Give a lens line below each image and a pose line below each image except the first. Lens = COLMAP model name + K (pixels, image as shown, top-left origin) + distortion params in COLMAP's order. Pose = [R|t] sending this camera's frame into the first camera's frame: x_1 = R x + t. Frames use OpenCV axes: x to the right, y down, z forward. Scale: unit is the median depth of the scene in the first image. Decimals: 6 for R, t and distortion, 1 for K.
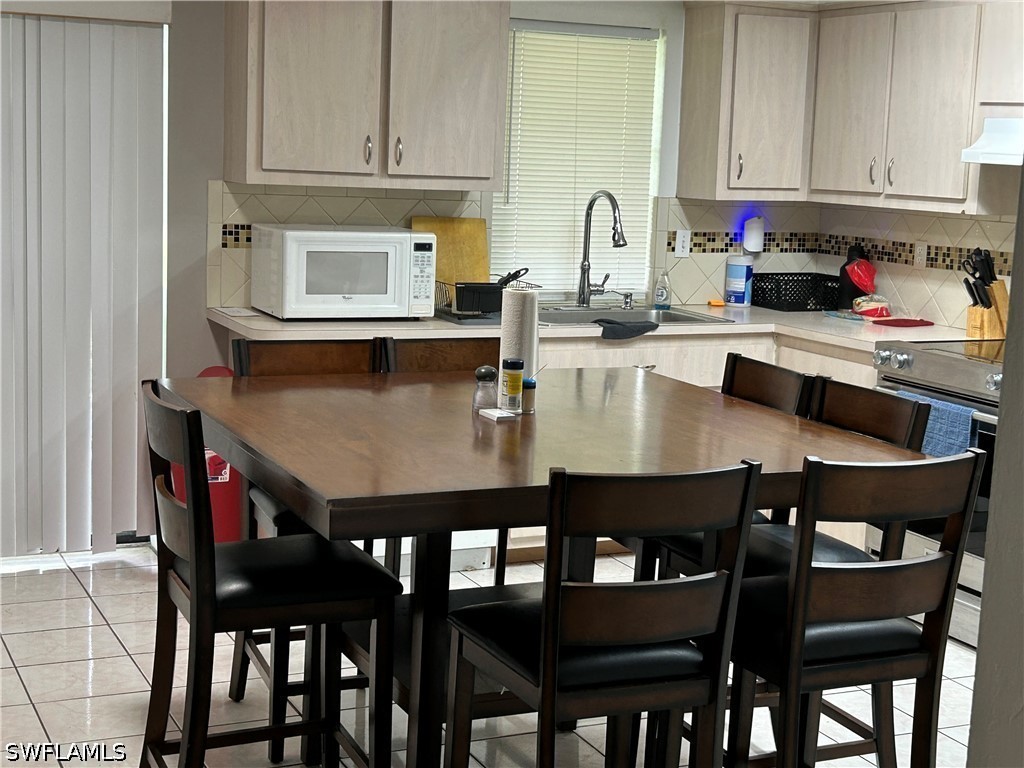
lens RADIAL K [[1597.5, 0, 510.3], [0, 1597.5, 387.8], [0, 0, 1]] dist [0.075077, 0.000000]
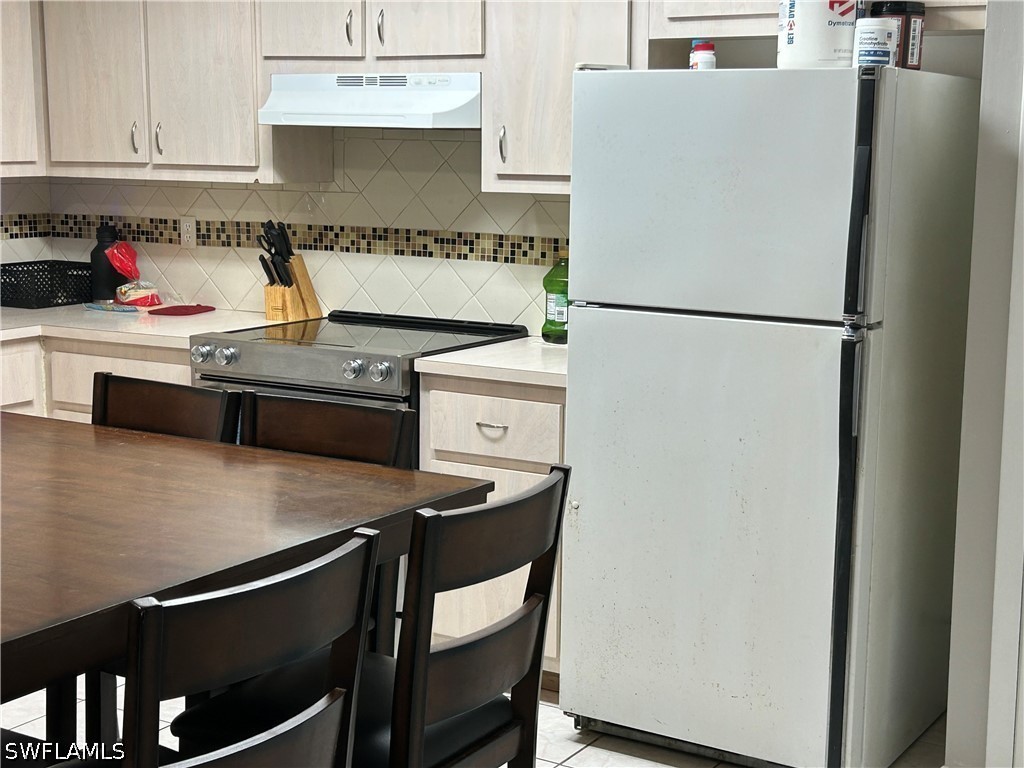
lens RADIAL K [[1597.5, 0, 511.7], [0, 1597.5, 388.2], [0, 0, 1]] dist [0.075077, 0.000000]
pose [[0.837287, -0.116085, 0.534298, -0.078817], [0.107321, 0.993085, 0.047584, -0.020787], [-0.536127, 0.017500, 0.843956, 0.165889]]
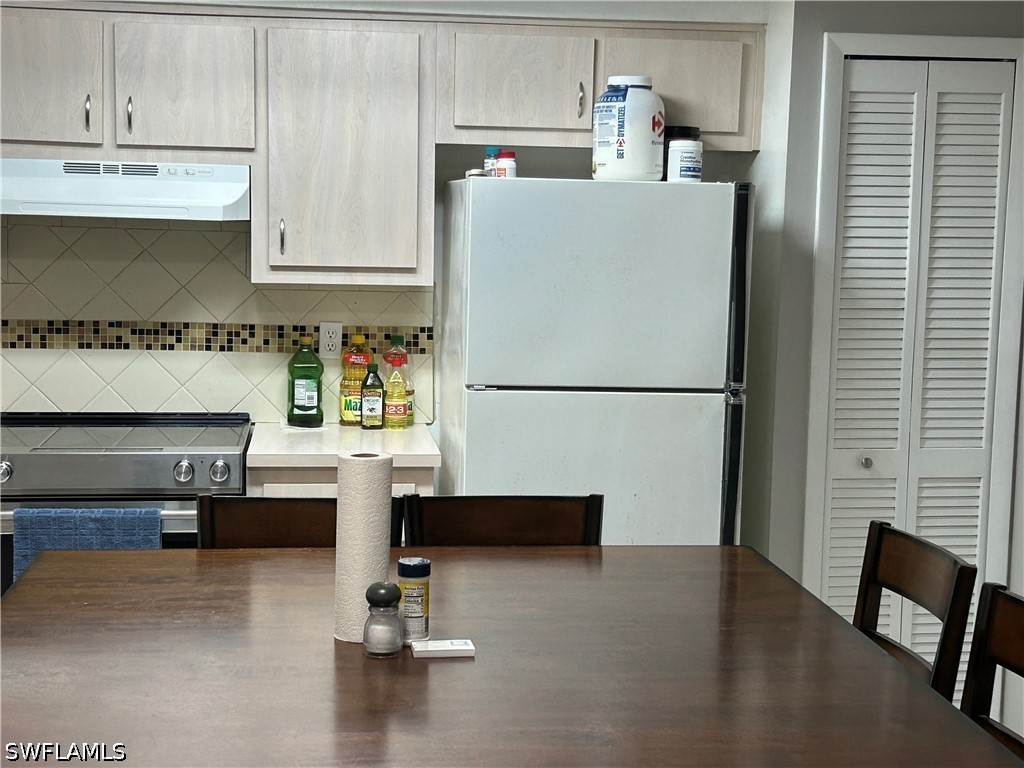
lens RADIAL K [[1597.5, 0, 510.6], [0, 1597.5, 372.8], [0, 0, 1]] dist [0.075077, 0.000000]
pose [[0.295207, -0.132716, 0.946171, -0.353035], [0.136920, 0.985960, 0.095577, -0.089317], [-0.945572, 0.101335, 0.309234, 0.450226]]
